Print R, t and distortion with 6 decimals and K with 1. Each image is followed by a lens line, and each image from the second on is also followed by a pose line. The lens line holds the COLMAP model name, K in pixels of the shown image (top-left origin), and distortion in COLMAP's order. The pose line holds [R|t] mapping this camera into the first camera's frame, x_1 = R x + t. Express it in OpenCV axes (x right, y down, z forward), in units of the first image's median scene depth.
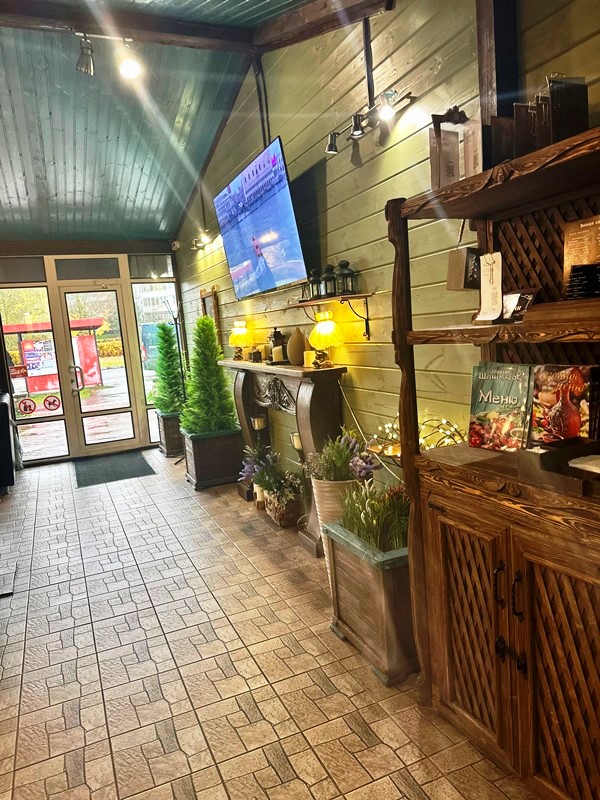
lens RADIAL K [[593.2, 0, 304.9], [0, 593.2, 399.4], [0, 0, 1]] dist [0.076067, 0.003846]
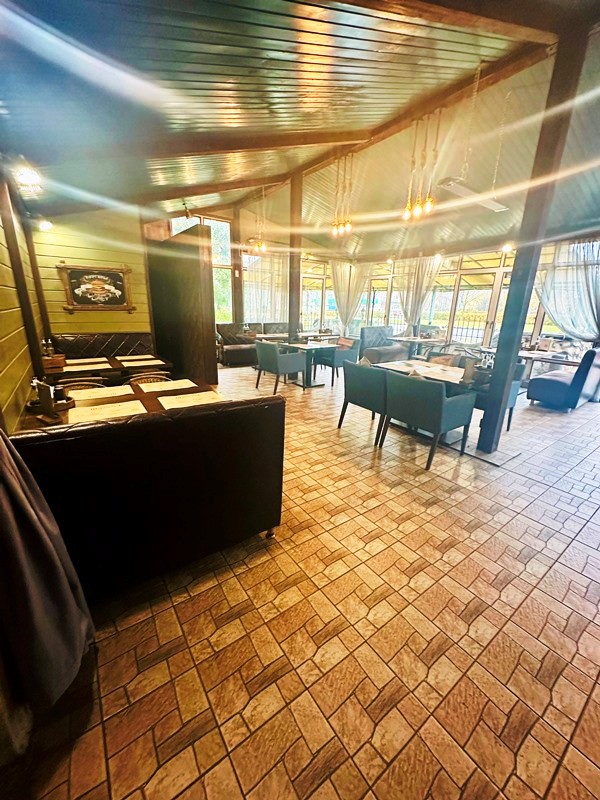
lens RADIAL K [[314.0, 0, 302.8], [0, 314.0, 398.3], [0, 0, 1]] dist [-0.008571, 0.000395]
pose [[0.209016, 0.367192, -0.906356, 0.151561], [-0.177059, 0.925720, 0.334205, -0.053396], [0.961750, 0.090624, 0.258505, 0.405447]]
